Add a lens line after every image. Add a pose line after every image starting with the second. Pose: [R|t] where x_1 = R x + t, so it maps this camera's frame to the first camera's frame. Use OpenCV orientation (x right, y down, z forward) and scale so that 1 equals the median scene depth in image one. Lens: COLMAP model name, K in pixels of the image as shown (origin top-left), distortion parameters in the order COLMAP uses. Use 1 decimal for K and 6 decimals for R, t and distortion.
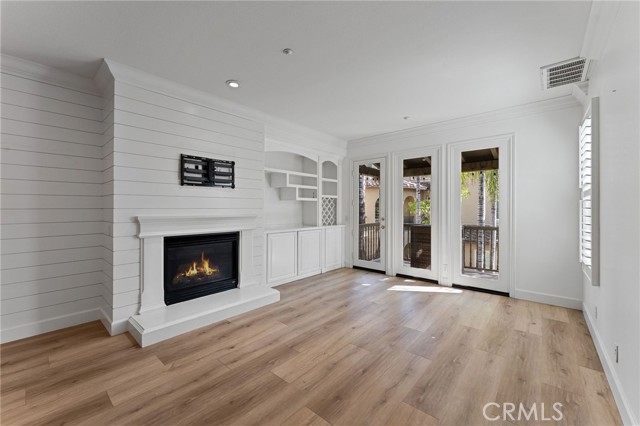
lens RADIAL K [[261.5, 0, 320.0], [0, 261.5, 210.7], [0, 0, 1]] dist [-0.002382, 0.000021]
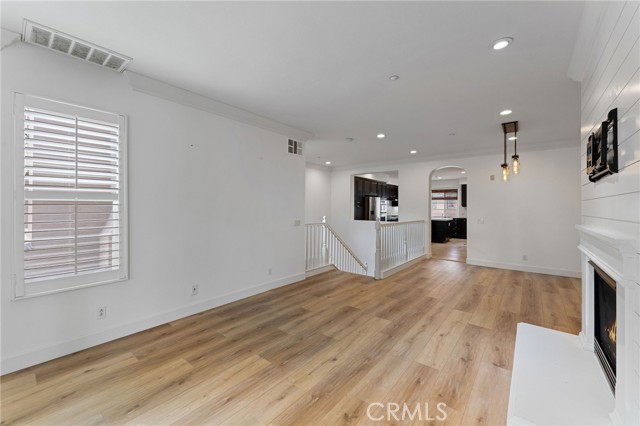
lens RADIAL K [[261.5, 0, 319.0], [0, 261.5, 208.7], [0, 0, 1]] dist [-0.002382, 0.000021]
pose [[-0.999327, -0.006147, -0.036167, 0.250224], [-0.006625, 0.999892, 0.013088, -0.043622], [0.036083, 0.013319, -0.999260, 2.156731]]
